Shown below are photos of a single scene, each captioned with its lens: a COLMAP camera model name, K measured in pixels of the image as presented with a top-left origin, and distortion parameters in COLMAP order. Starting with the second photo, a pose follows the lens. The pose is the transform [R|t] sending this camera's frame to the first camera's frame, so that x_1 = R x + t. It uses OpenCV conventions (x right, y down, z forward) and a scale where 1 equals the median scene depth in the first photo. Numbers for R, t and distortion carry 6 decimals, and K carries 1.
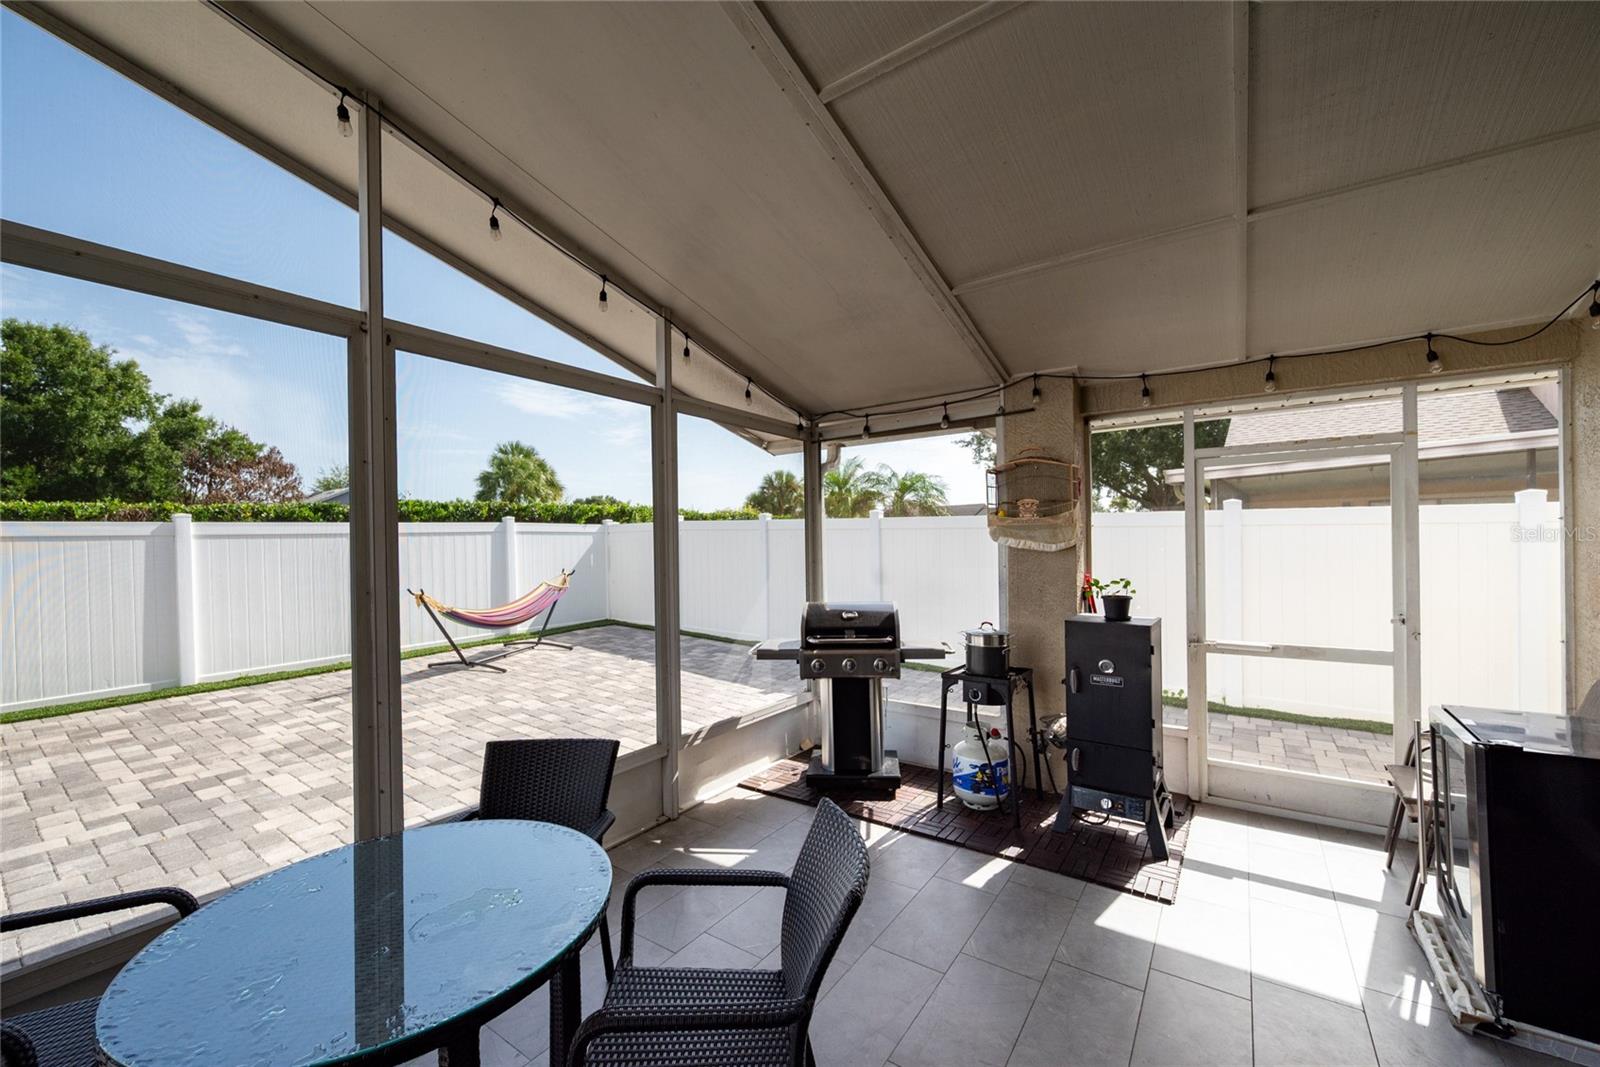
lens RADIAL K [[634.4, 0, 806.5], [0, 634.4, 538.1], [0, 0, 1]] dist [-0.001812, -0.000308]
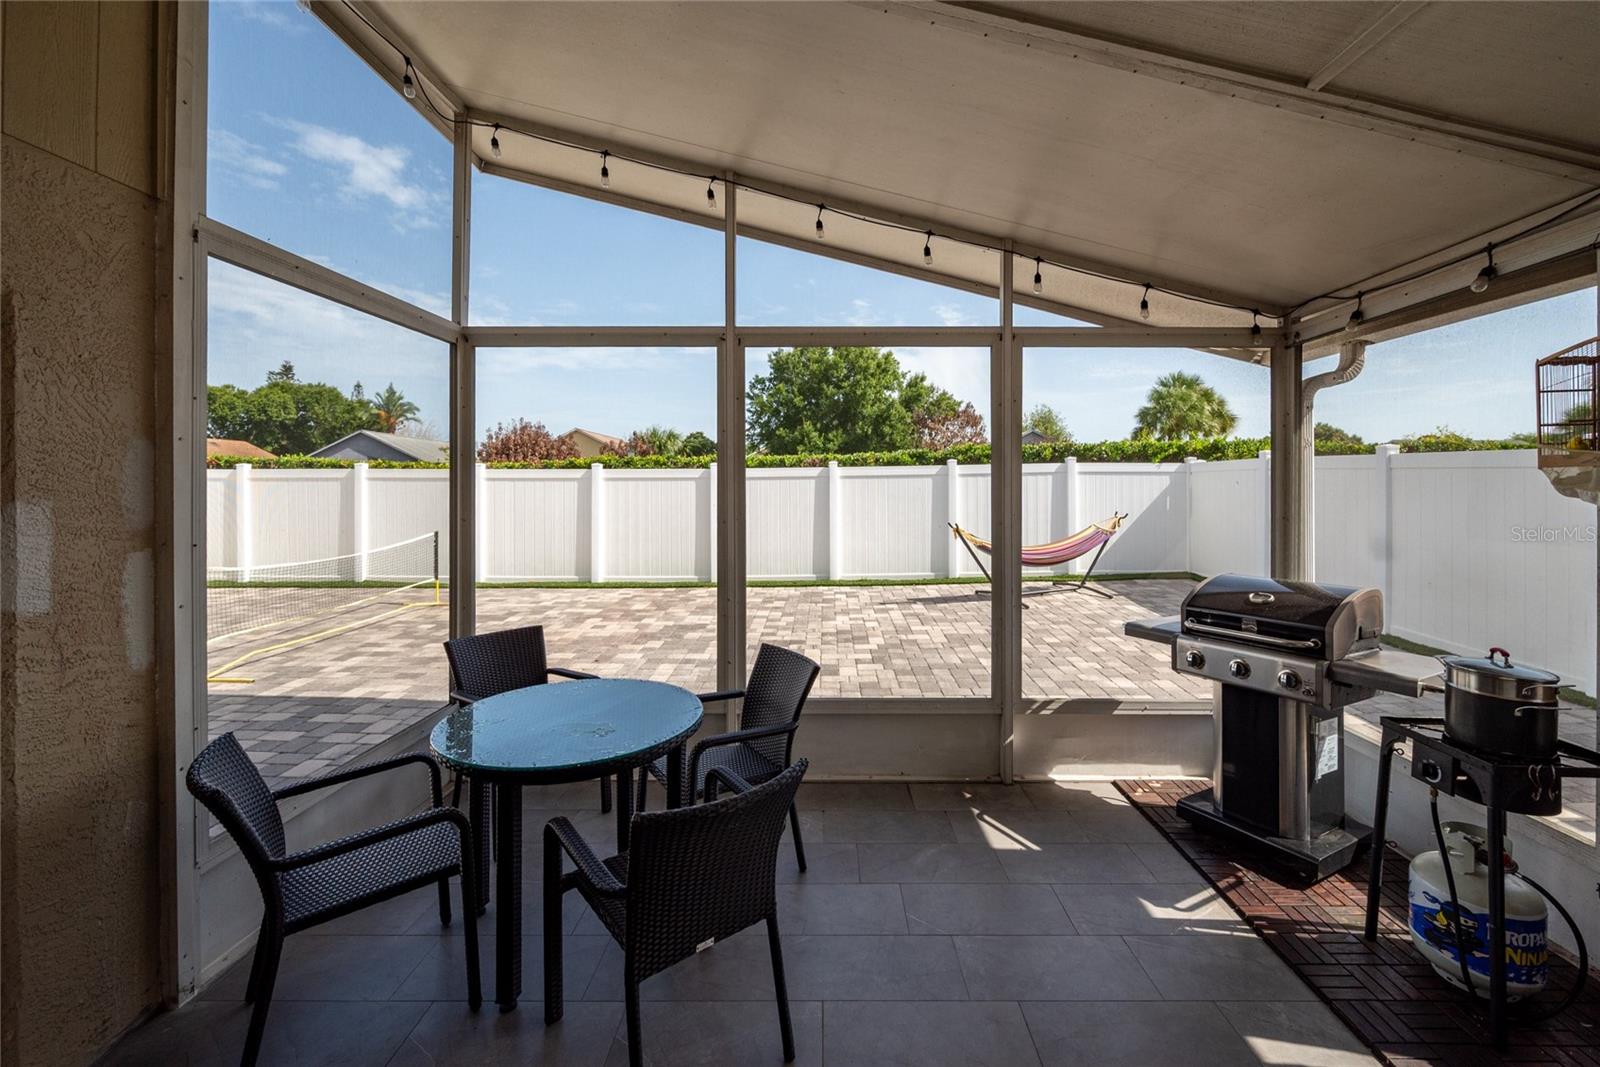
lens RADIAL K [[661.6, 0, 823.5], [0, 661.6, 484.6], [0, 0, 1]] dist [0.000652, 0.000066]
pose [[0.563241, 0.013185, -0.826188, 0.221371], [-0.001467, 0.999887, 0.014957, -0.006828], [0.826292, -0.007212, 0.563196, 0.114716]]
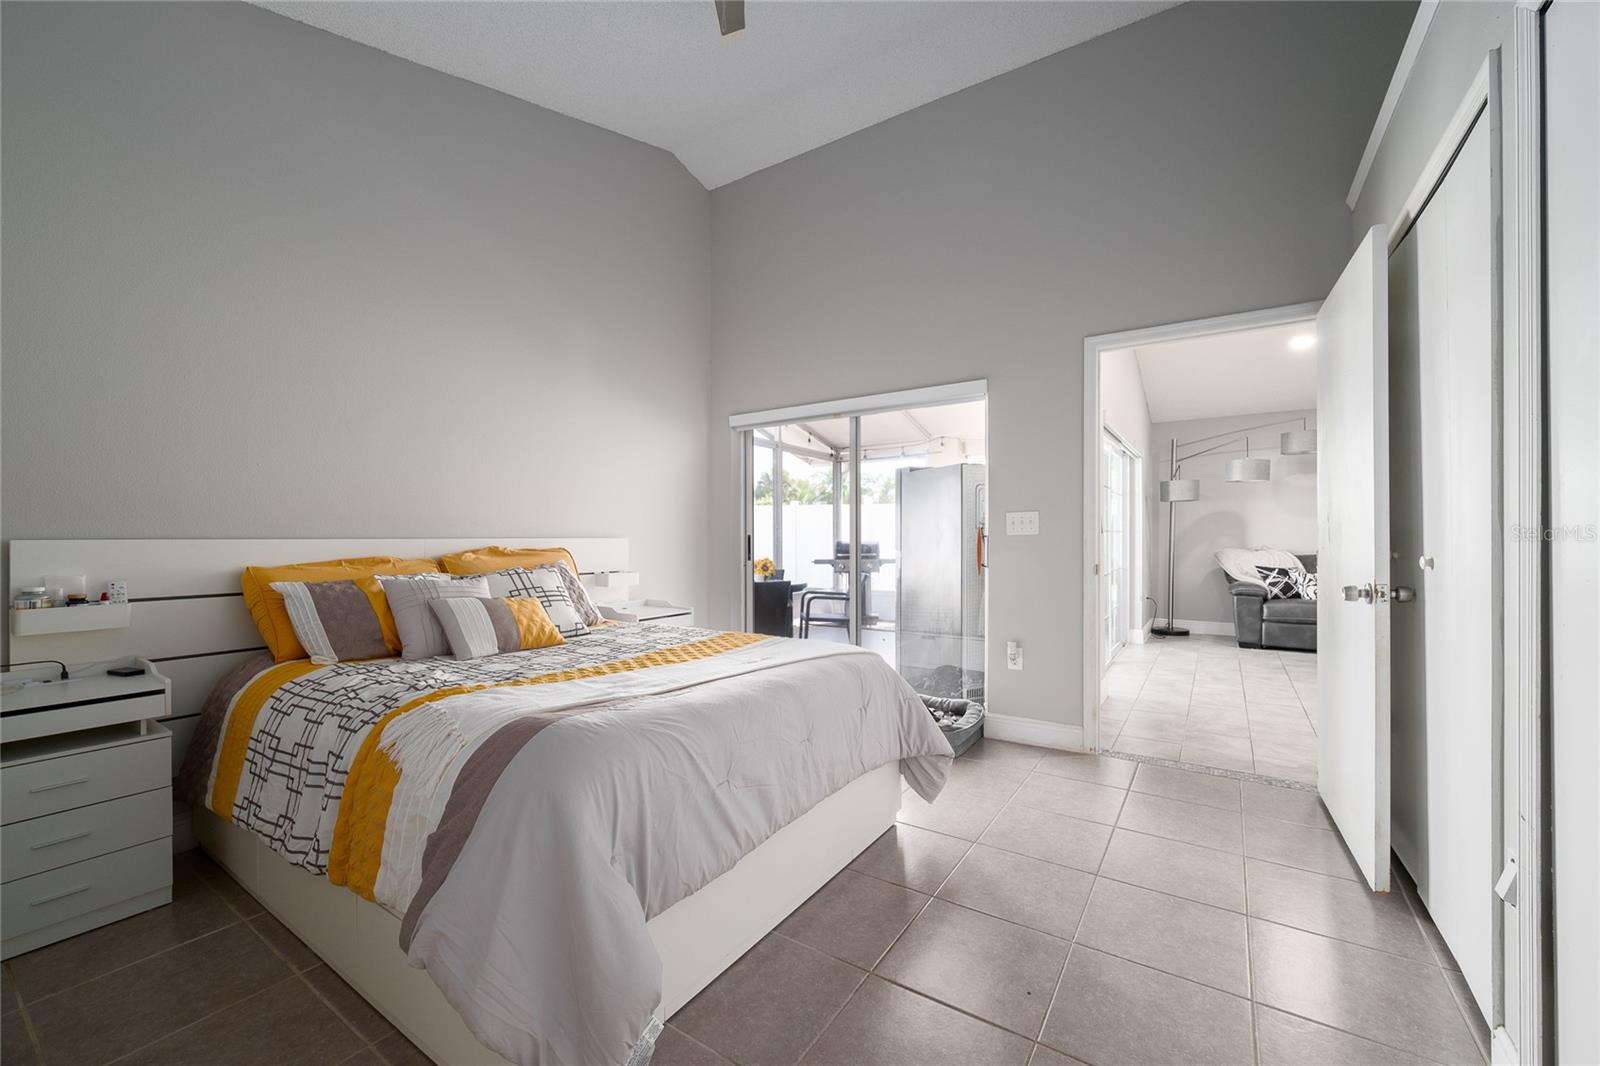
lens RADIAL K [[634.4, 0, 806.5], [0, 634.4, 537.6], [0, 0, 1]] dist [-0.001812, -0.000308]
pose [[0.999740, 0.012628, 0.018986, -0.081815], [-0.012764, 0.999893, 0.007081, 0.047793], [-0.018895, -0.007321, 0.999795, -0.658451]]
